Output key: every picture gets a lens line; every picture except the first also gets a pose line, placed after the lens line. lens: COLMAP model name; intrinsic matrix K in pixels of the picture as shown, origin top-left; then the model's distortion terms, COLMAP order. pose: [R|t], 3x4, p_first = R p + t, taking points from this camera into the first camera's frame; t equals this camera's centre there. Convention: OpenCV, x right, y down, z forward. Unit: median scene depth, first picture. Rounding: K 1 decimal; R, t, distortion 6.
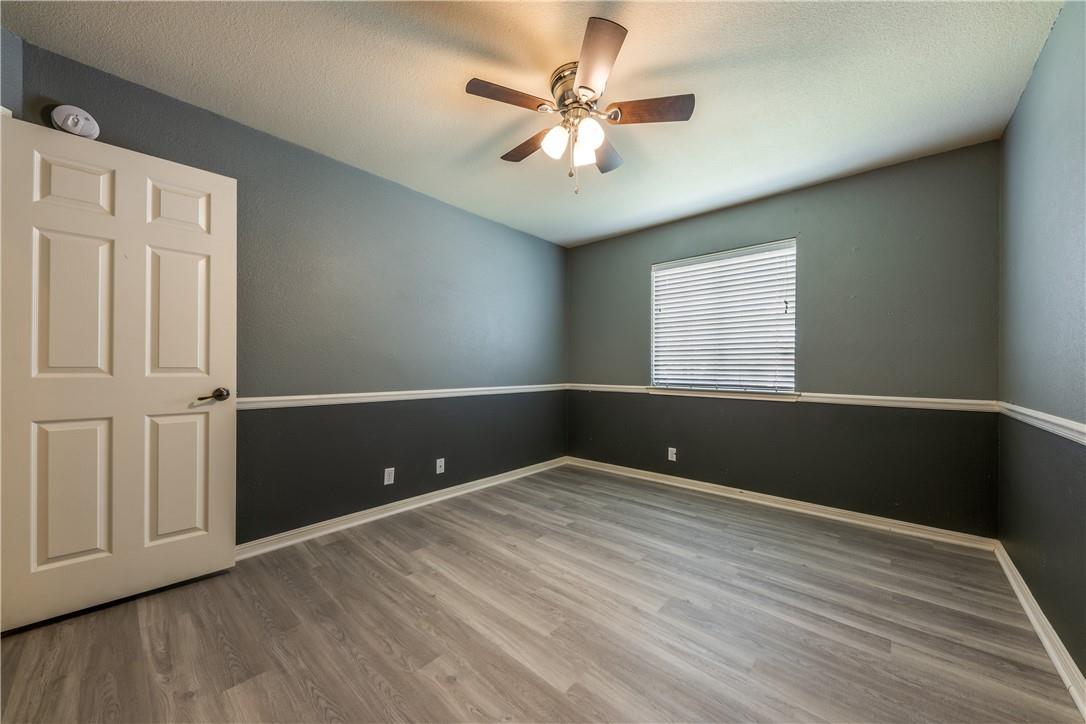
lens RADIAL K [[398.3, 0, 545.0], [0, 398.3, 371.1], [0, 0, 1]] dist [0.001634, -0.000230]
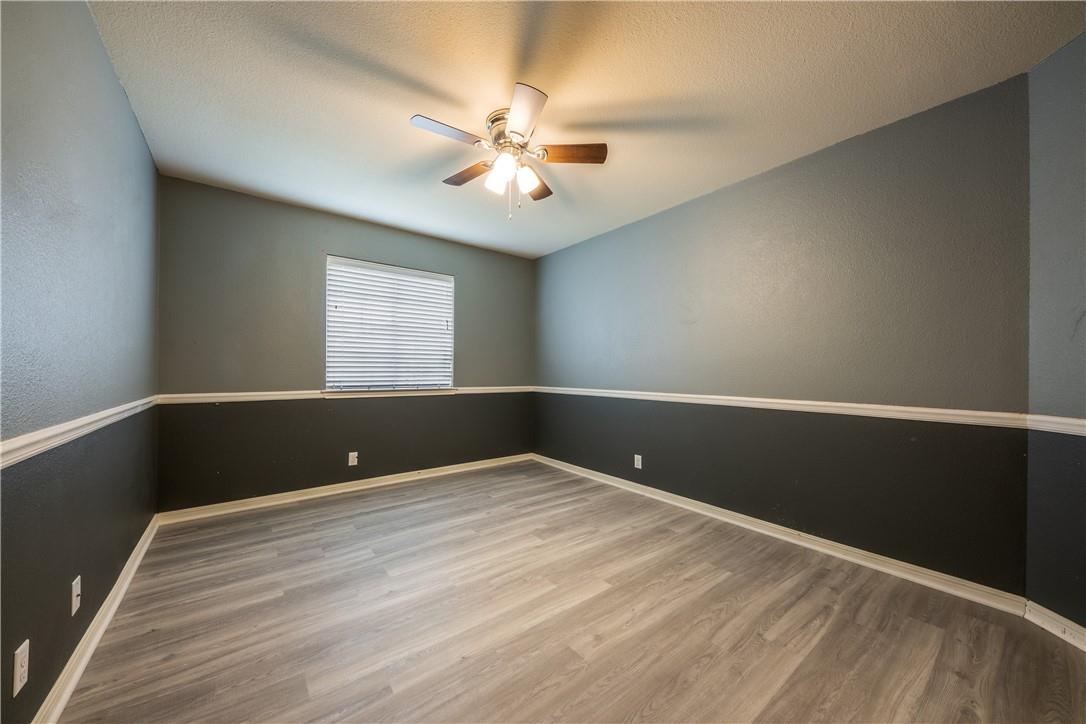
lens RADIAL K [[398.3, 0, 545.0], [0, 398.3, 371.1], [0, 0, 1]] dist [0.001634, -0.000230]
pose [[0.145951, -0.004810, 0.989280, -0.710839], [0.005946, 0.999974, 0.003985, -0.007236], [-0.989274, 0.005301, 0.145976, 0.492797]]
